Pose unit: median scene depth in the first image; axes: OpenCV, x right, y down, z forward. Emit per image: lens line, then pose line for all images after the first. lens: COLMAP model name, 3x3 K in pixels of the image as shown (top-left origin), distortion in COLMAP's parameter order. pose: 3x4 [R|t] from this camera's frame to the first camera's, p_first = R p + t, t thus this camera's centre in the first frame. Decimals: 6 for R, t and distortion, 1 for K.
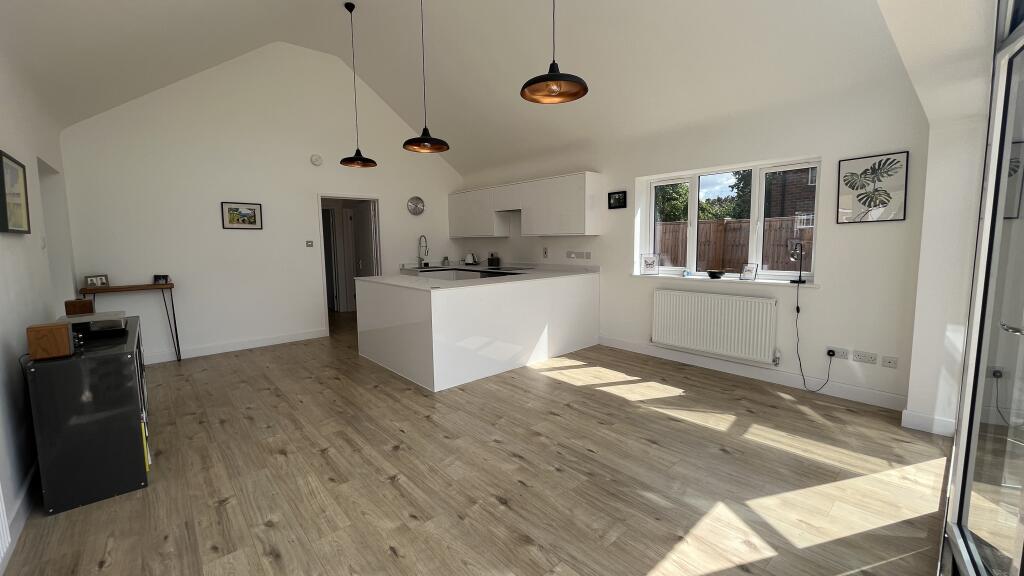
lens RADIAL K [[413.0, 0, 510.8], [0, 413.0, 284.3], [0, 0, 1]] dist [-0.000807, -0.000750]
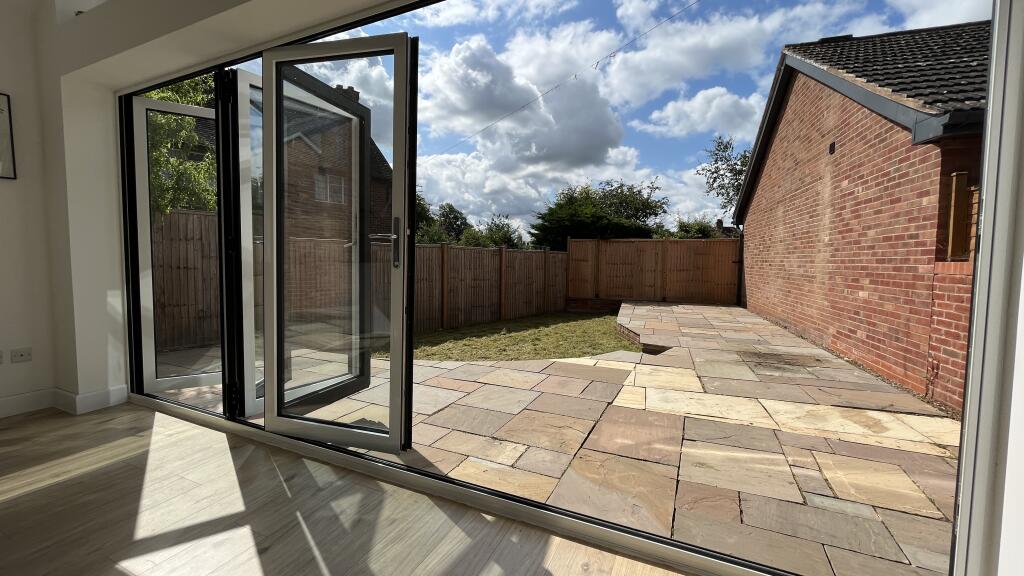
lens RADIAL K [[413.0, 0, 510.3], [0, 413.0, 282.9], [0, 0, 1]] dist [-0.000807, -0.000750]
pose [[-0.399105, -0.041533, 0.915964, -0.192961], [0.094706, 0.991763, 0.086235, 0.069402], [-0.912001, 0.121165, -0.391884, 0.423163]]
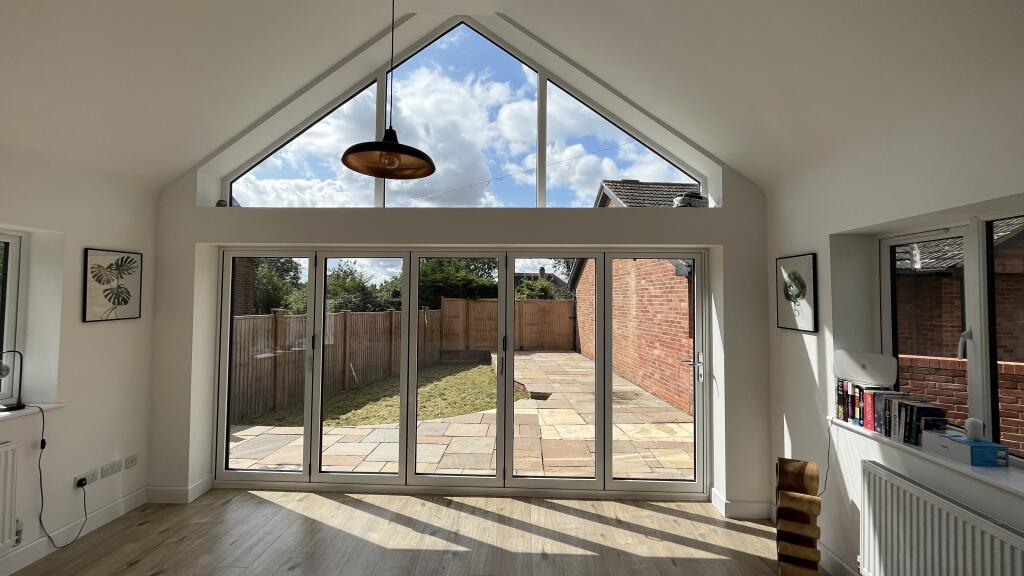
lens RADIAL K [[413.0, 0, 509.2], [0, 413.0, 283.2], [0, 0, 1]] dist [-0.000807, -0.000750]
pose [[-0.724231, 0.035191, 0.688659, -0.420260], [0.077362, 0.996538, 0.030435, -0.192663], [-0.685204, 0.075318, -0.724447, 1.053542]]
